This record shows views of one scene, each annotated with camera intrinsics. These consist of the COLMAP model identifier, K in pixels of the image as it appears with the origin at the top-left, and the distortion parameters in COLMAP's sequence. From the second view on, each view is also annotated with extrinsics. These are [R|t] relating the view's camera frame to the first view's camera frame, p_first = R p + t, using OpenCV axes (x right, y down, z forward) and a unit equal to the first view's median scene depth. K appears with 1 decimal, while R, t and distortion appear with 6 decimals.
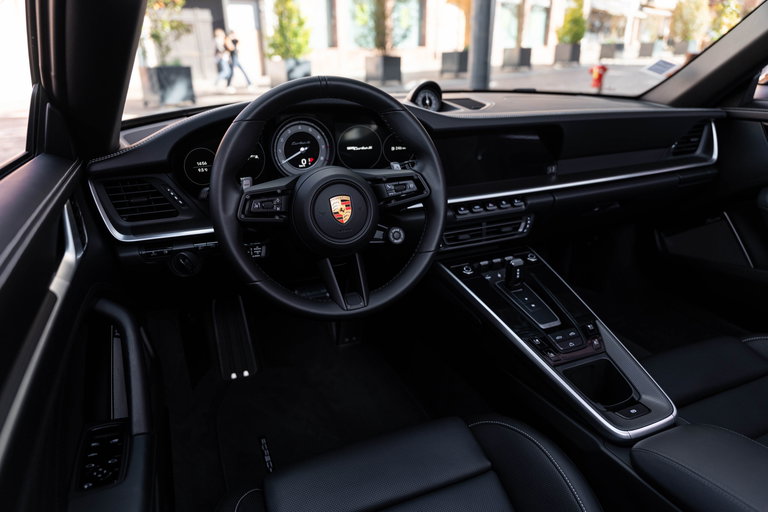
lens RADIAL K [[531.6, 0, 372.0], [0, 531.6, 255.5], [0, 0, 1]] dist [-0.003811, 0.000605]
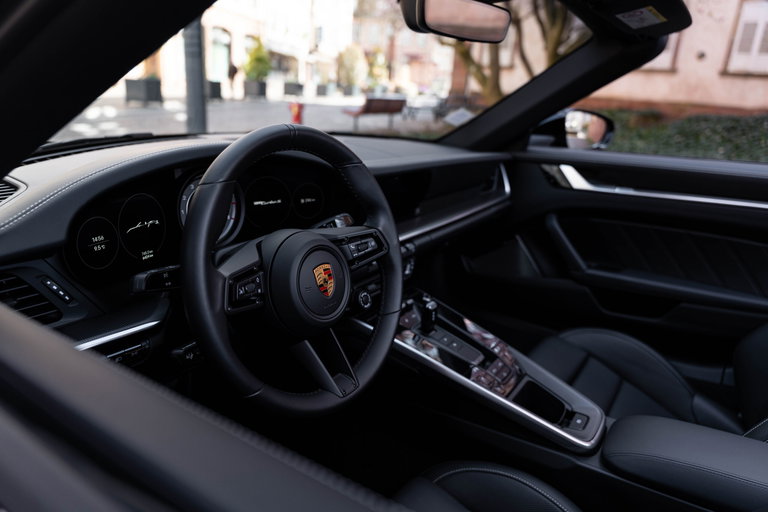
lens RADIAL K [[525.1, 0, 384.0], [0, 525.1, 256.0], [0, 0, 1]] dist [-0.002700, 0.000883]
pose [[0.828095, -0.105875, 0.550499, -0.349692], [0.132974, 0.991075, -0.009419, -0.084138], [-0.544588, 0.081002, 0.834783, 0.197833]]
